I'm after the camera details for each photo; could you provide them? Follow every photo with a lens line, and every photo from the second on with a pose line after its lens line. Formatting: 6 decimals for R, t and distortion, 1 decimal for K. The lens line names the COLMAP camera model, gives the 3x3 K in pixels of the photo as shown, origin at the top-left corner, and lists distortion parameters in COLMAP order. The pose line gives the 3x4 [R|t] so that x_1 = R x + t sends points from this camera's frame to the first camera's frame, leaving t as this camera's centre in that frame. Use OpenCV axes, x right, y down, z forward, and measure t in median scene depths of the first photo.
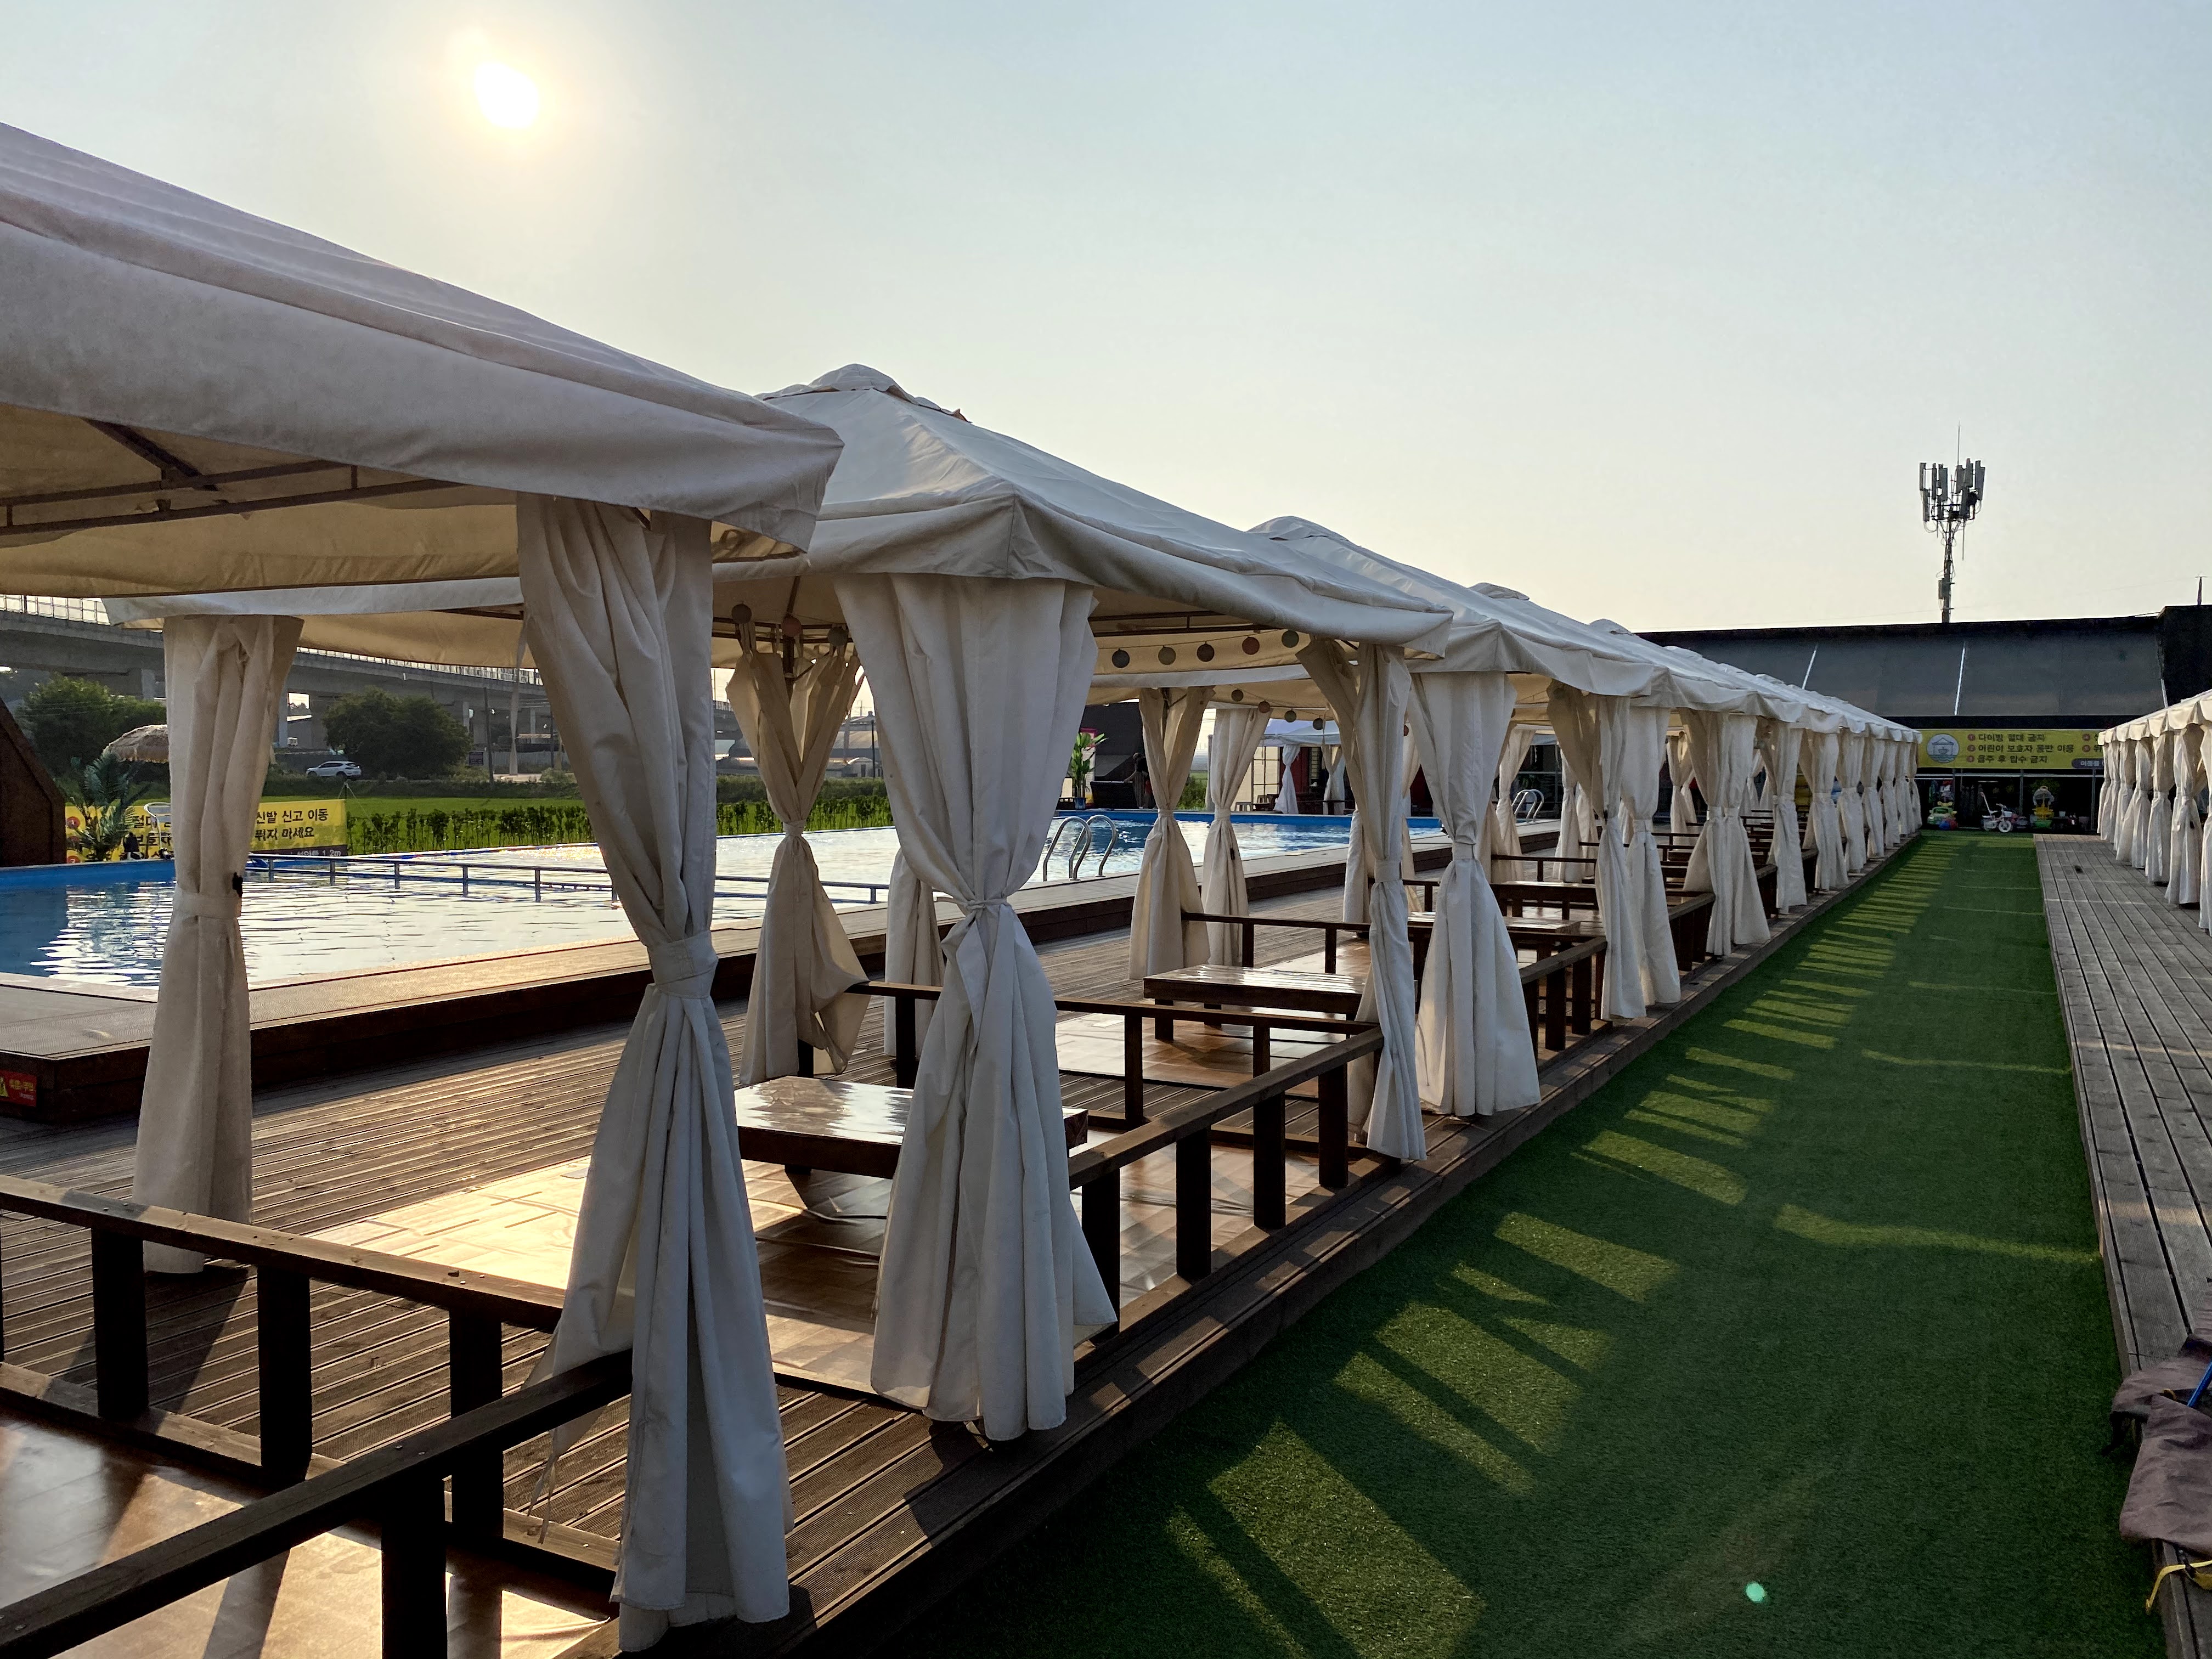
lens RADIAL K [[1703.9, 0, 1106.0], [0, 1703.9, 829.5], [0, 0, 1]] dist [0.039647, -0.033307]
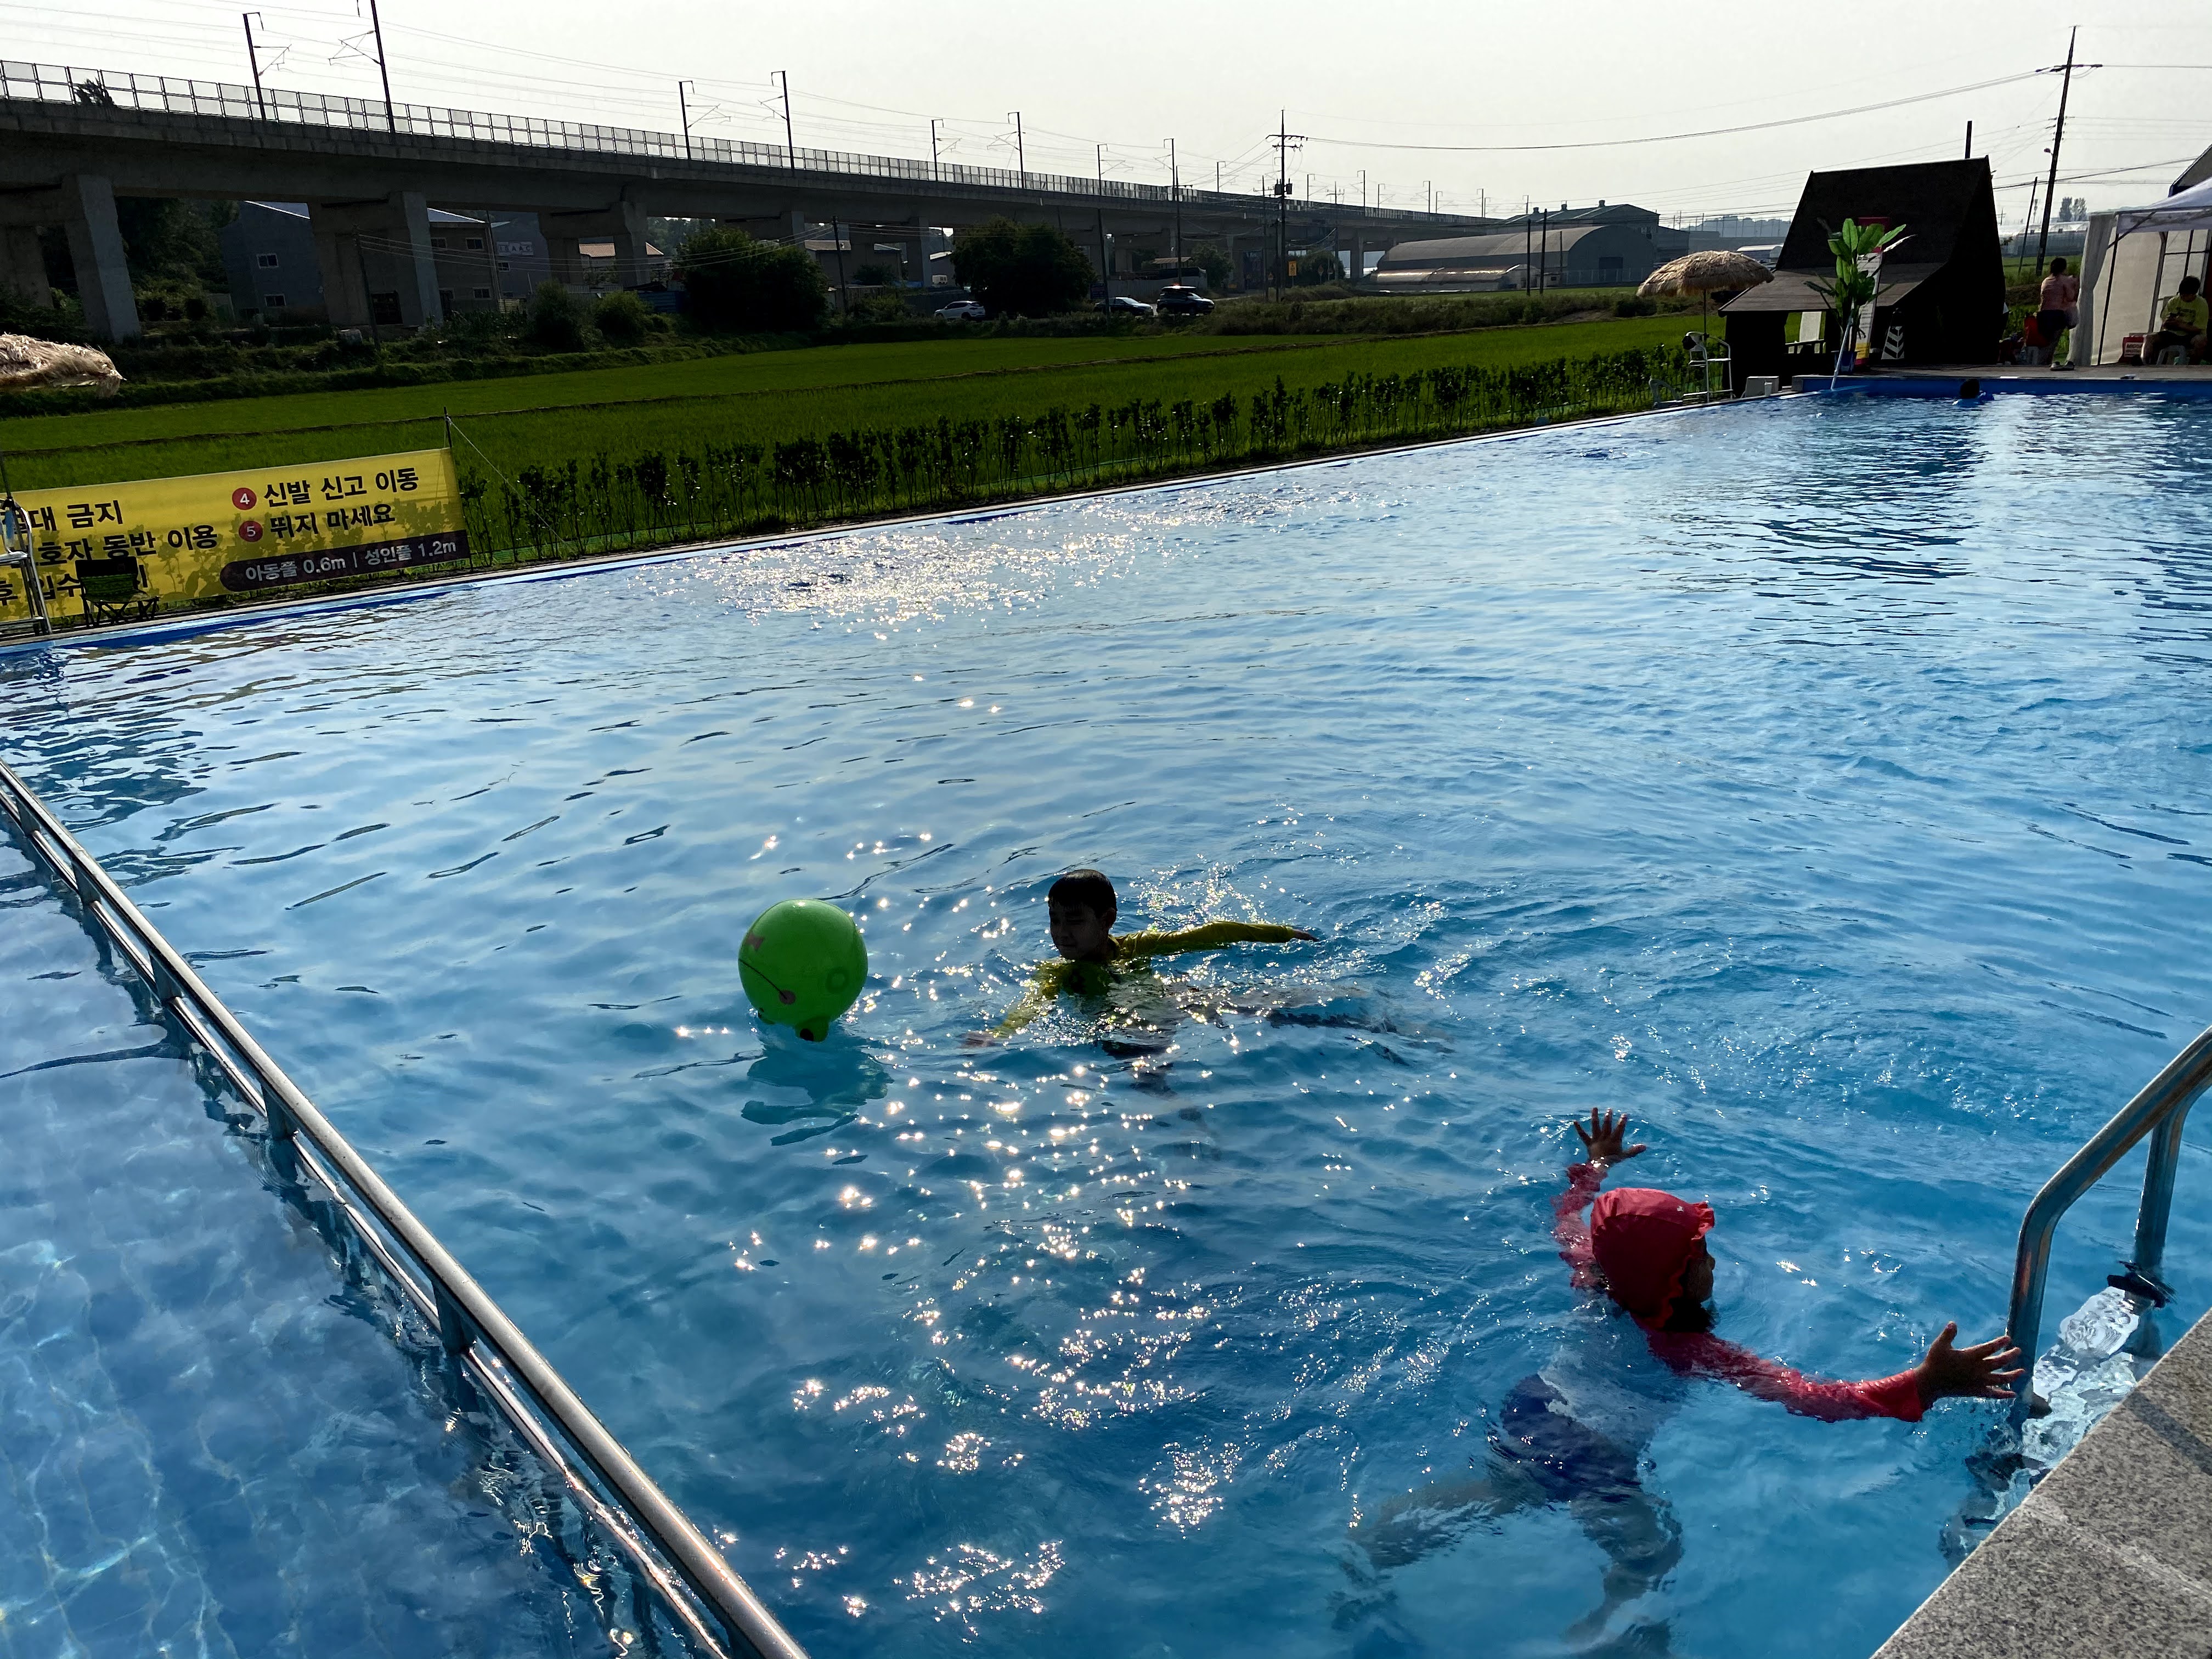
lens RADIAL K [[1703.9, 0, 1106.0], [0, 1703.9, 829.5], [0, 0, 1]] dist [0.039647, -0.033307]
pose [[0.931497, 0.065818, -0.357744, -0.039723], [0.033874, 0.963524, 0.265471, -0.034820], [0.362168, -0.259403, 0.895290, 0.500964]]
